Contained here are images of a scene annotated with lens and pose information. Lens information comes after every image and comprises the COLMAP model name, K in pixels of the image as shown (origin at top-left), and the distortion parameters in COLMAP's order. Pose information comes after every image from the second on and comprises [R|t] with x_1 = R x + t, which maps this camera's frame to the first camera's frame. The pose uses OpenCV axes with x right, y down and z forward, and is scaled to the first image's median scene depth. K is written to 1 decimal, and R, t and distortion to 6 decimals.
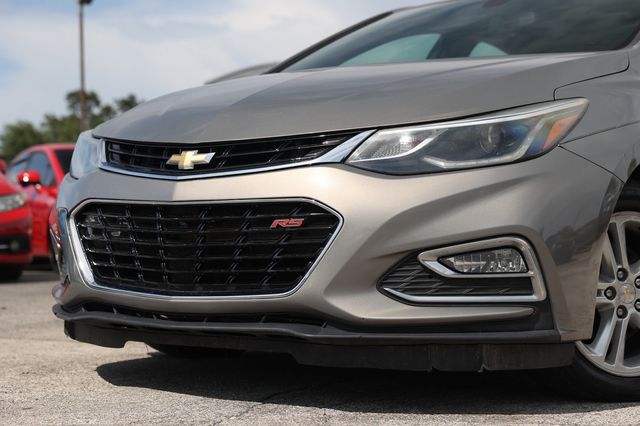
lens RADIAL K [[1321.3, 0, 320.1], [0, 1321.3, 212.5], [0, 0, 1]] dist [0.267095, 0.000000]
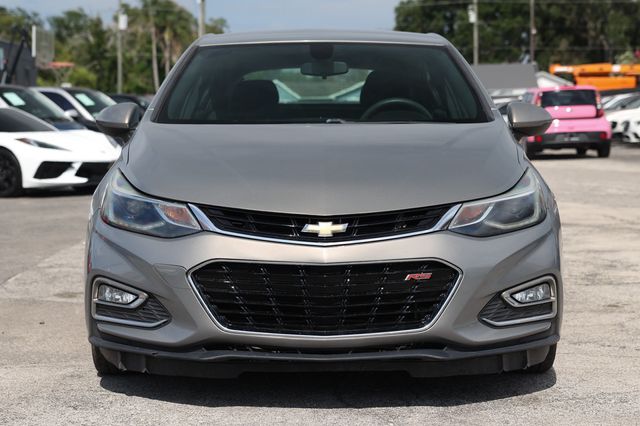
lens RADIAL K [[1321.3, 0, 321.7], [0, 1321.3, 209.6], [0, 0, 1]] dist [0.267095, 0.000000]
pose [[0.814309, -0.046409, 0.578574, -0.881927], [0.009037, 0.997691, 0.067309, -0.151671], [-0.580362, -0.049582, 0.812848, -0.044242]]
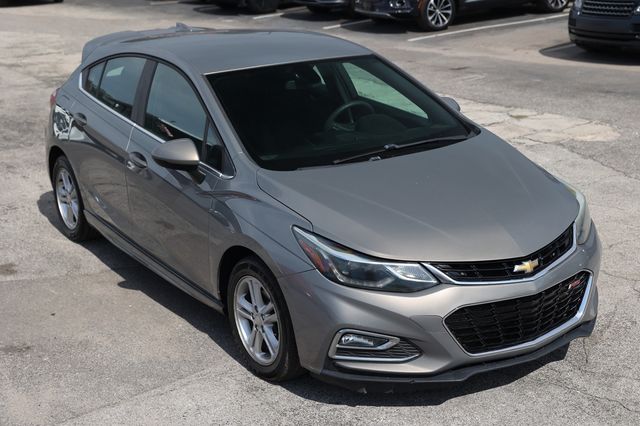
lens RADIAL K [[930.4, 0, 317.2], [0, 930.4, 211.1], [0, 0, 1]] dist [0.147999, 0.000000]
pose [[0.371928, -0.287538, 0.882605, -1.307807], [0.037232, 0.954671, 0.295326, -0.498423], [-0.927515, -0.076979, 0.365774, 0.848884]]
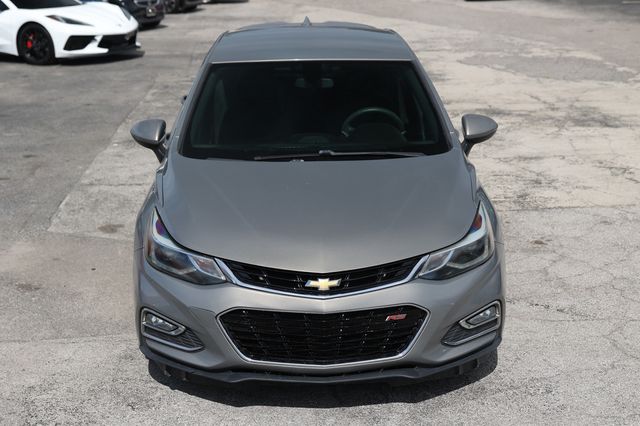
lens RADIAL K [[1070.9, 0, 321.3], [0, 1070.9, 218.4], [0, 0, 1]] dist [0.167278, 0.000000]
pose [[0.799372, -0.171967, 0.575701, -0.892695], [0.017547, 0.964439, 0.263722, -0.491283], [-0.600580, -0.200710, 0.773963, -0.015279]]
